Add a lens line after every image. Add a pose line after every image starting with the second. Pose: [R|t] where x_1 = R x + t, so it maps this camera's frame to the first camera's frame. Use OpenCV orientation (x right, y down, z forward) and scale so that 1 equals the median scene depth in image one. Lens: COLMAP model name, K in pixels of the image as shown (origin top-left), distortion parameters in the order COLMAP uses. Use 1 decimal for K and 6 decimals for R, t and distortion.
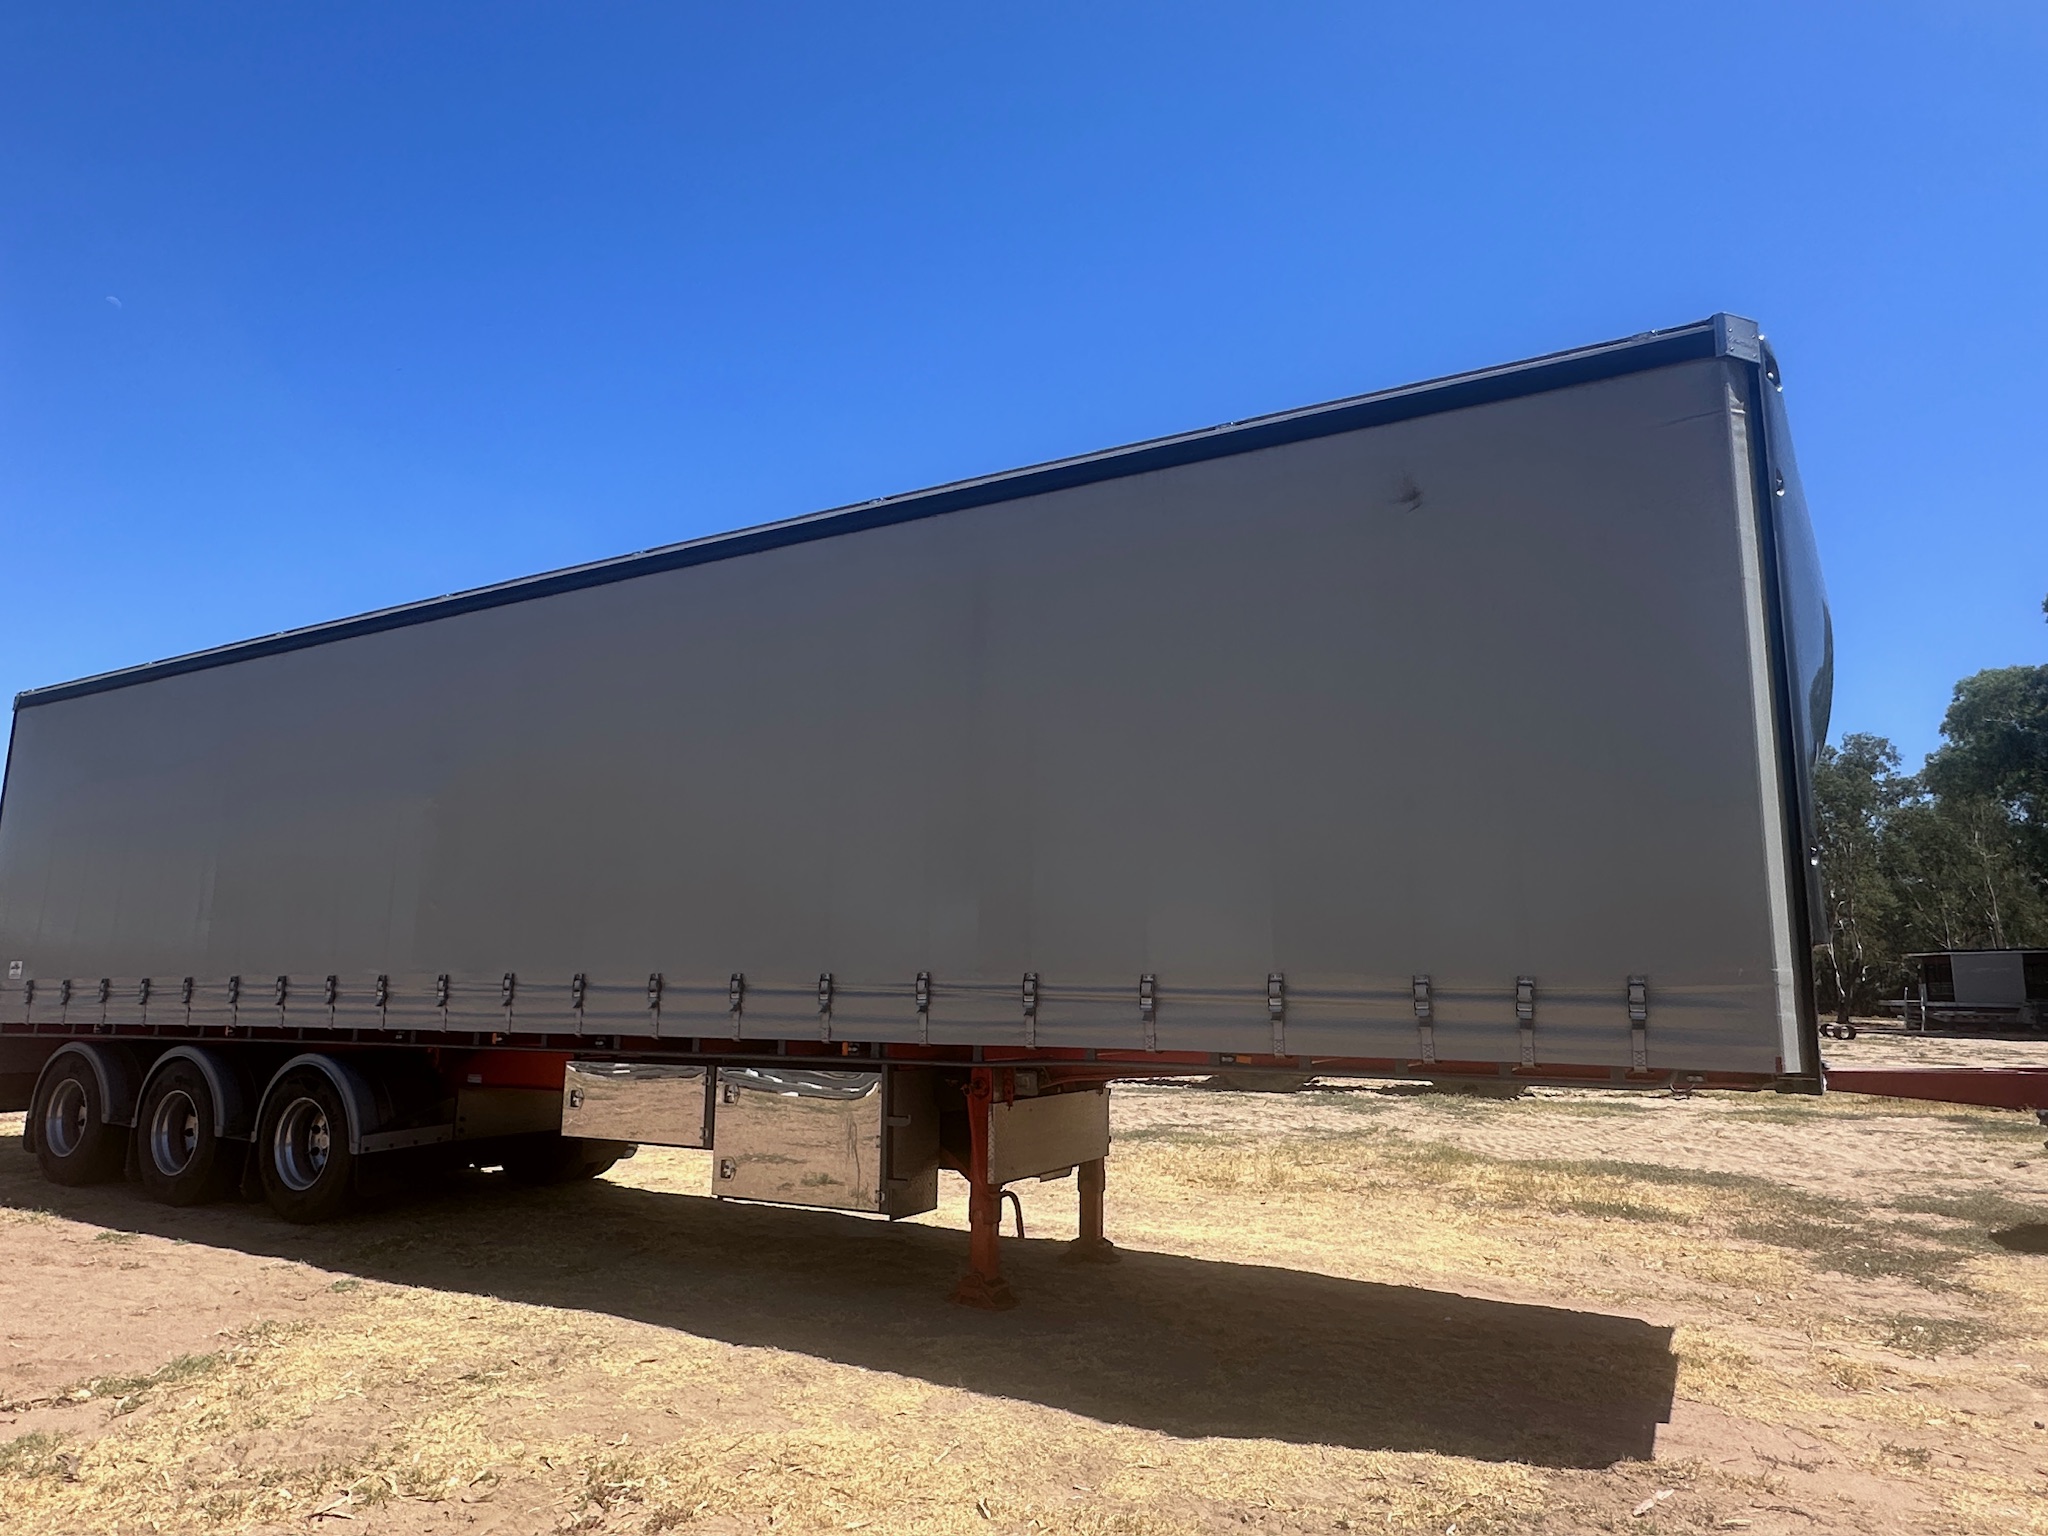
lens RADIAL K [[1255.6, 0, 1014.1], [0, 1255.6, 768.2], [0, 0, 1]] dist [-0.024552, 0.003361]
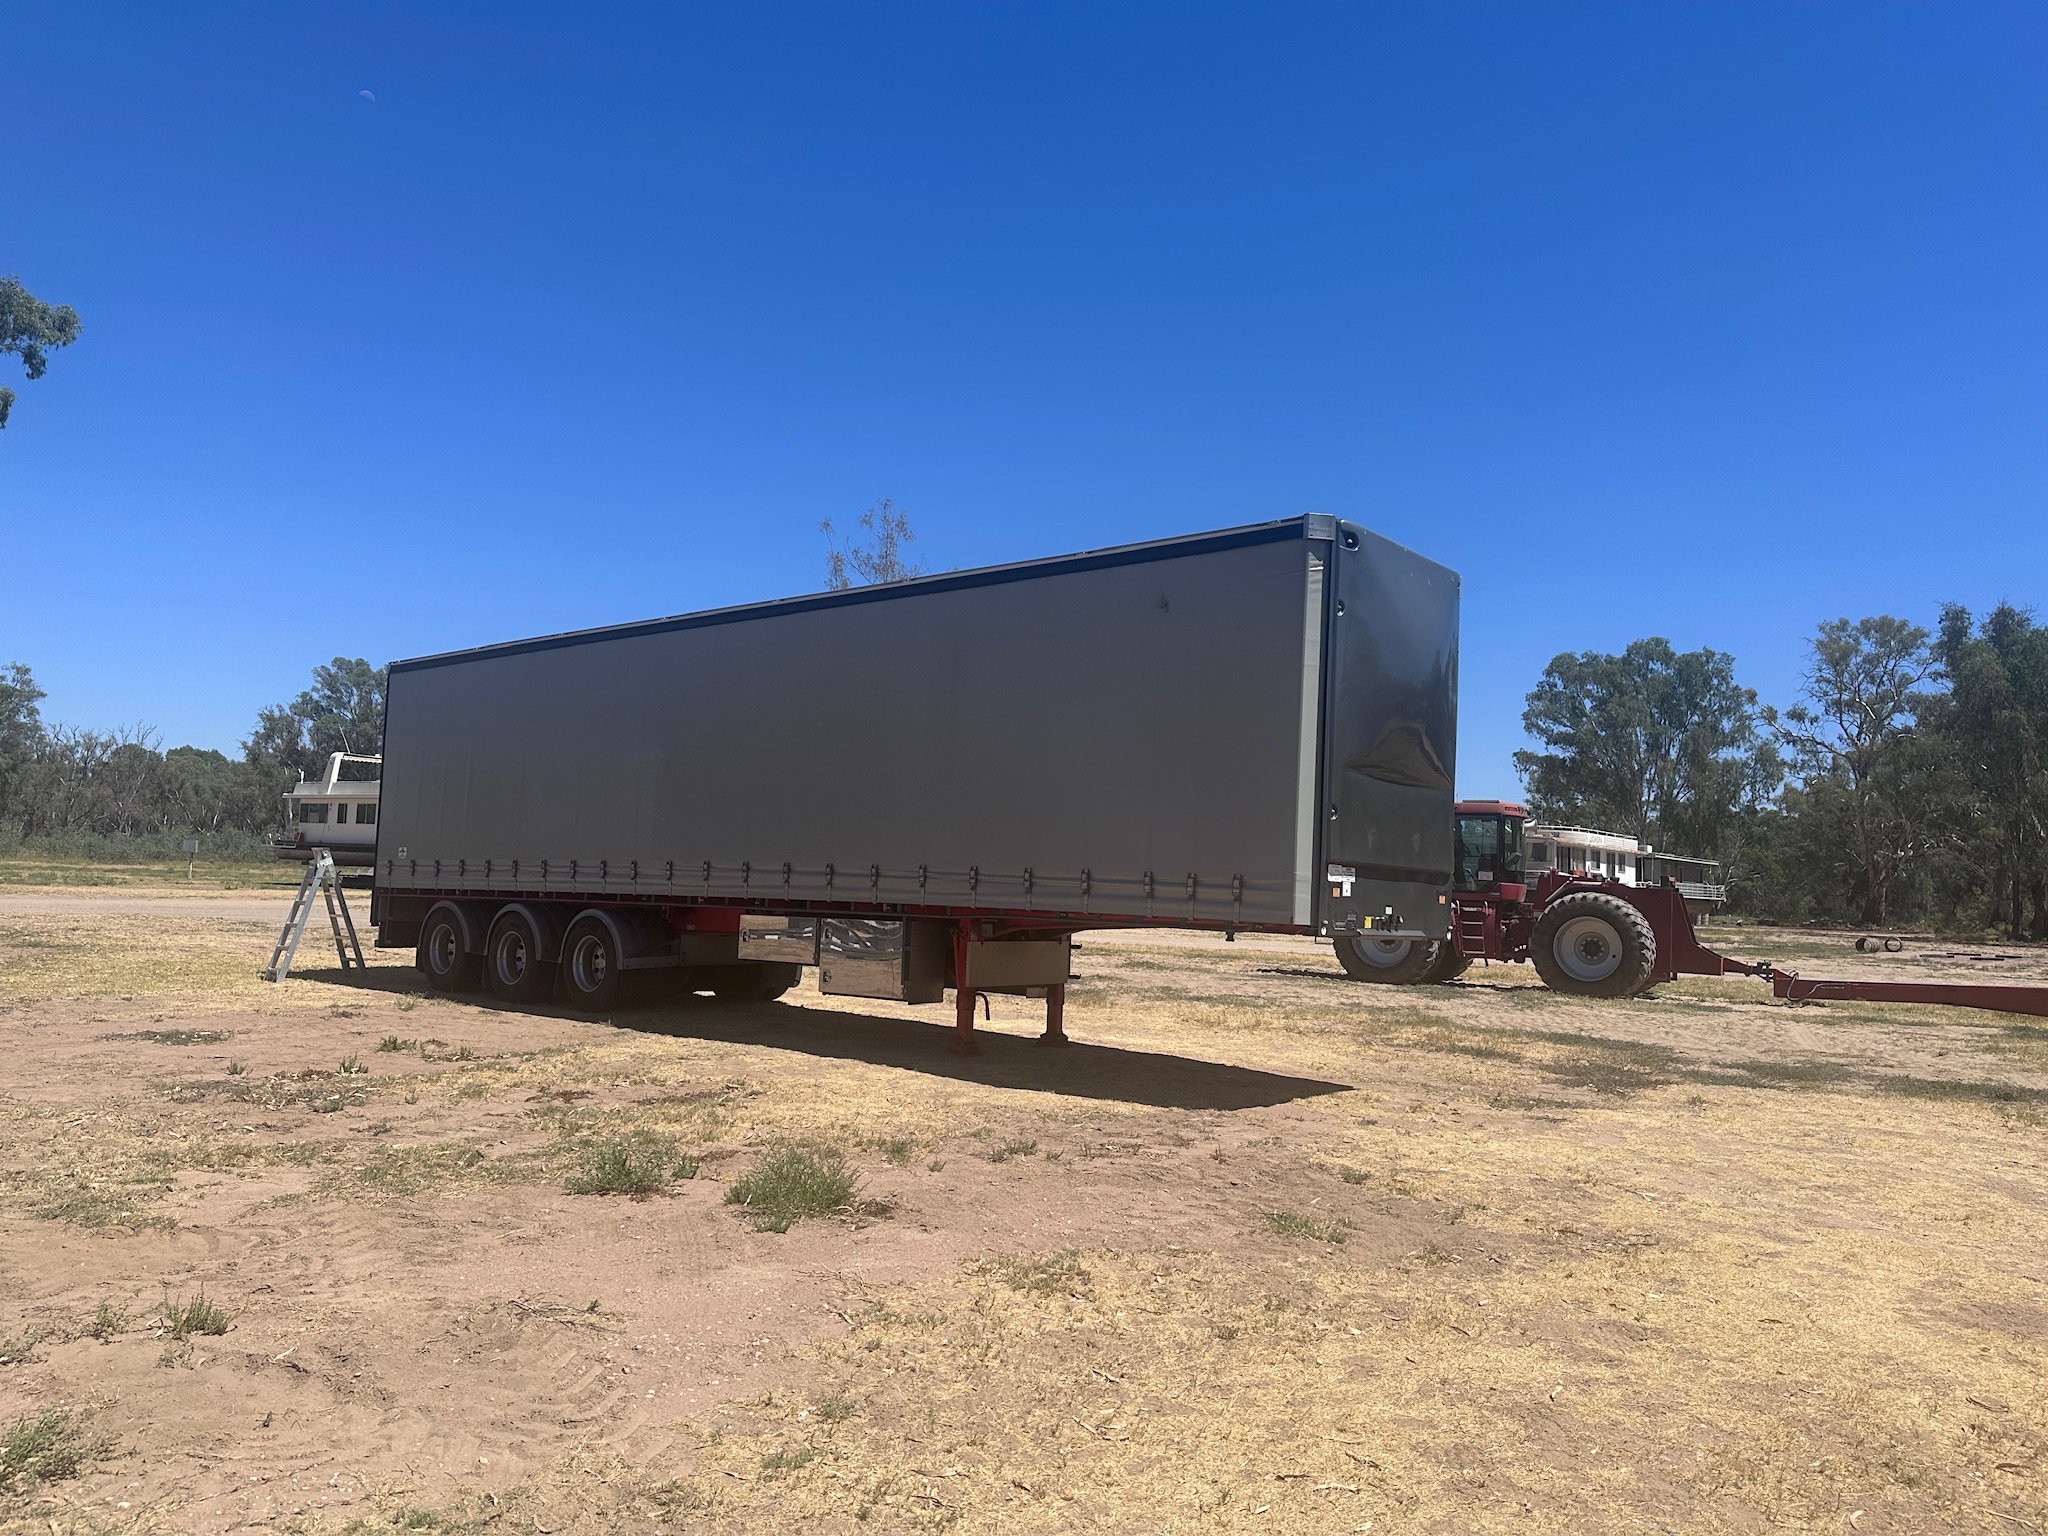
lens RADIAL K [[1458.6, 0, 1032.8], [0, 1458.6, 767.4], [0, 0, 1]] dist [0.001369, -0.013787]
pose [[0.980845, 0.009010, -0.194582, 0.395311], [0.008685, 0.995913, 0.089896, -0.128576], [0.194597, -0.089864, 0.976758, -0.790555]]
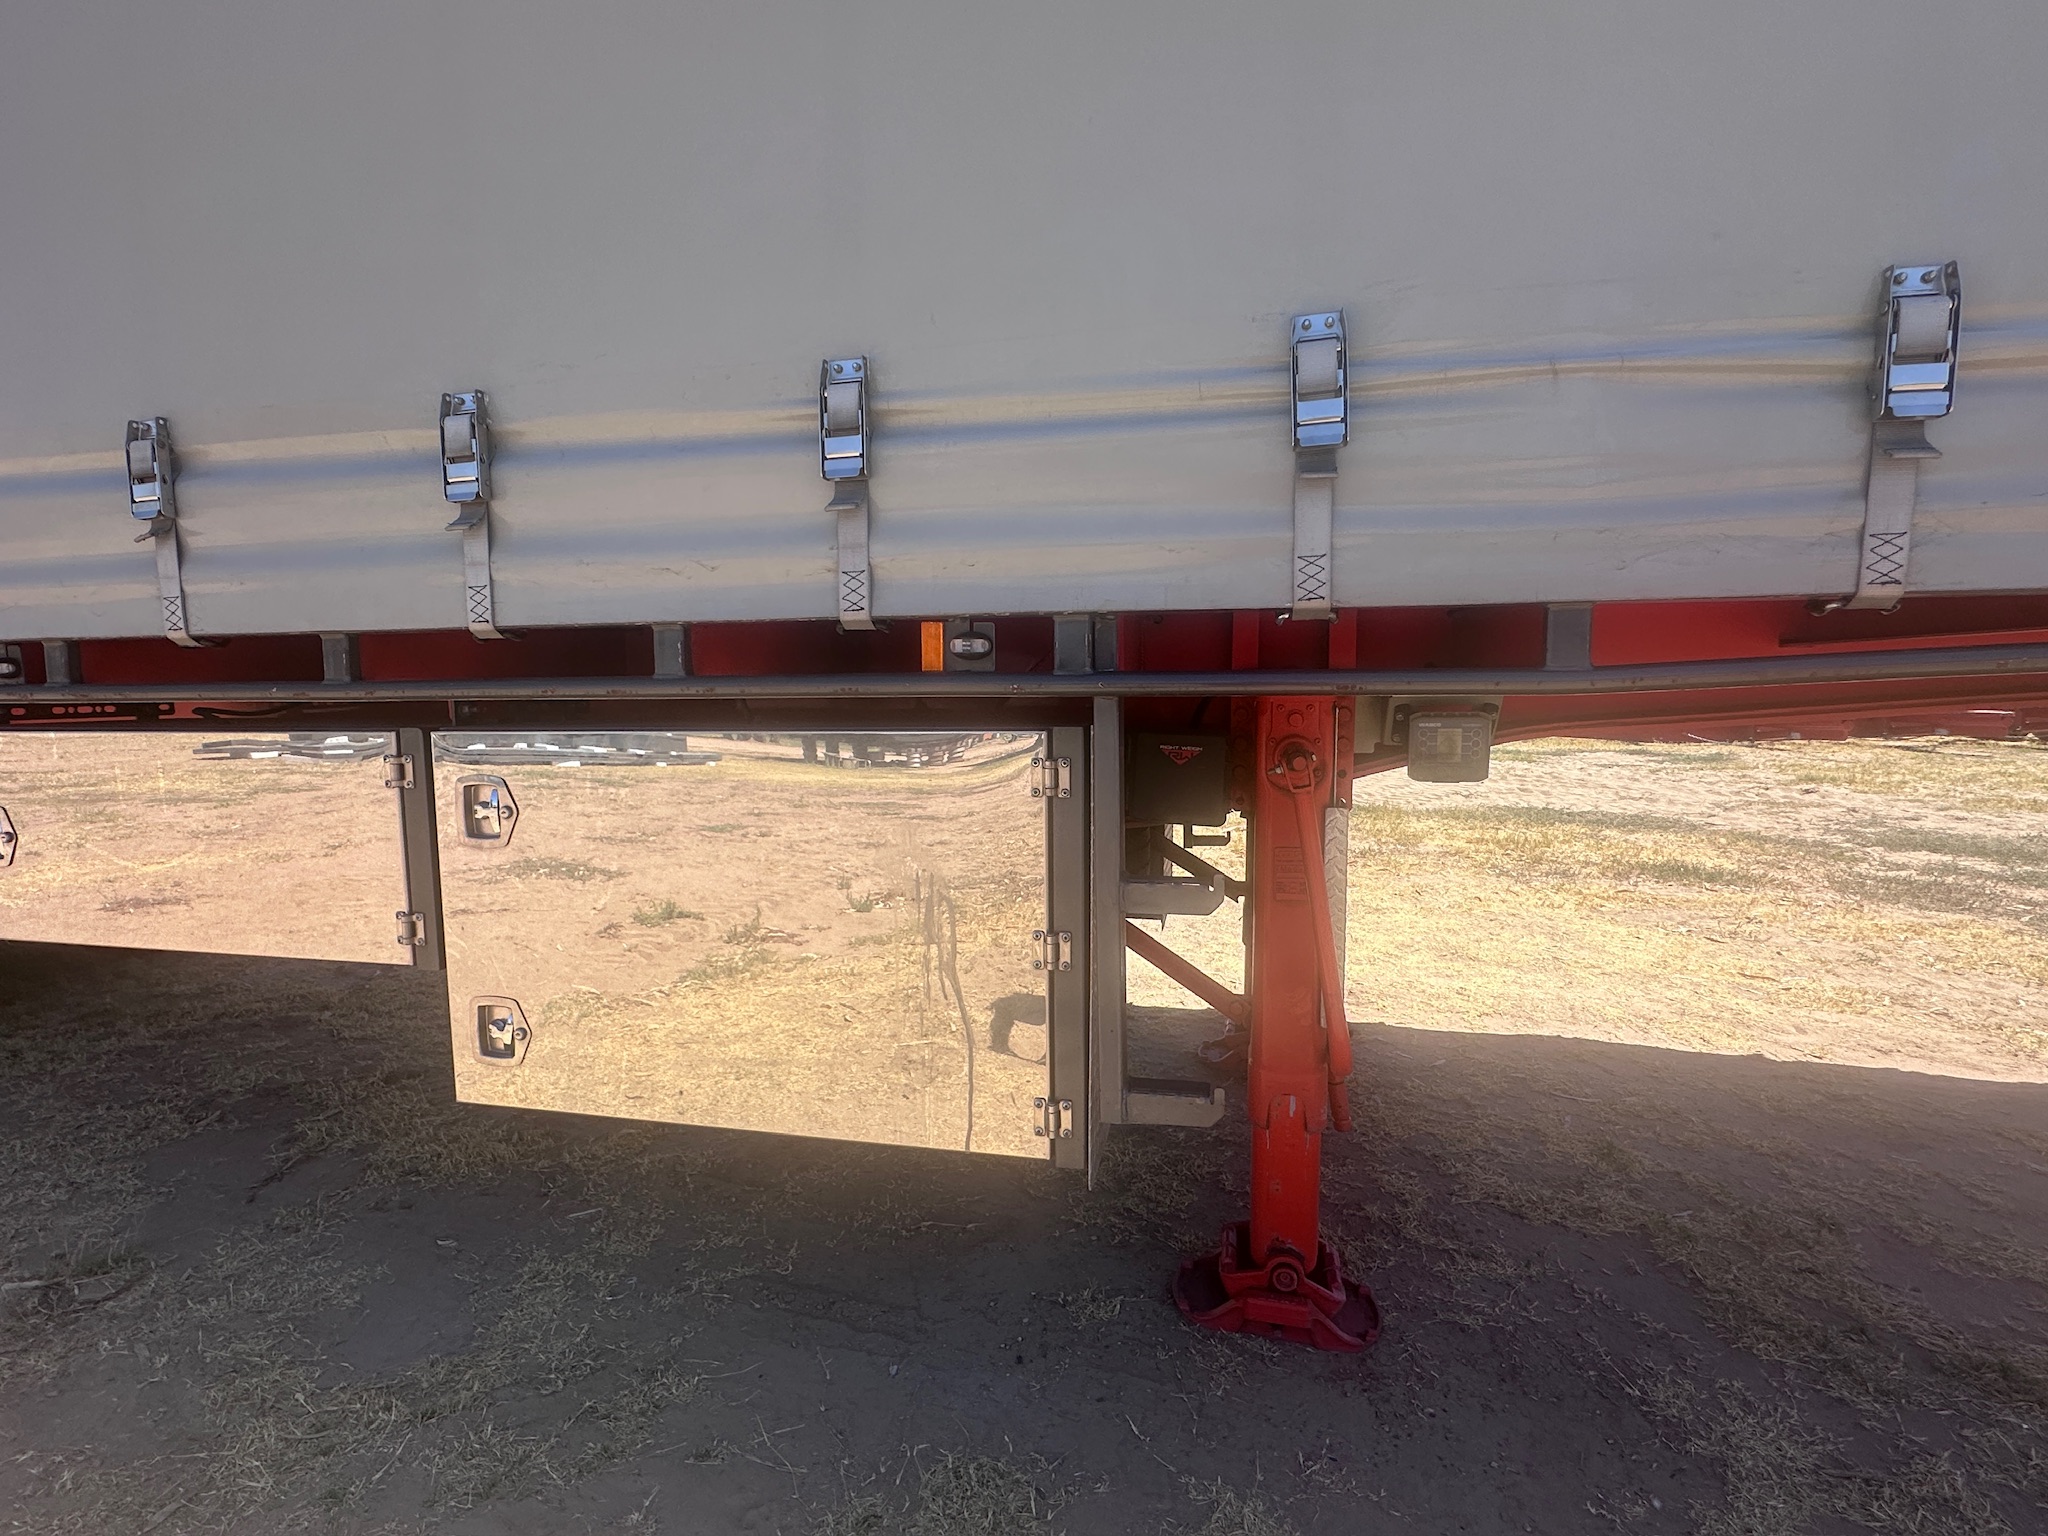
lens RADIAL K [[982.5, 0, 1021.3], [0, 982.5, 786.6], [0, 0, 1]] dist [-0.006614, -0.000108]
pose [[0.961241, -0.042827, 0.272364, -0.151918], [-0.036117, 0.959790, 0.278384, 0.167300], [-0.273334, -0.277432, 0.921043, 0.684206]]
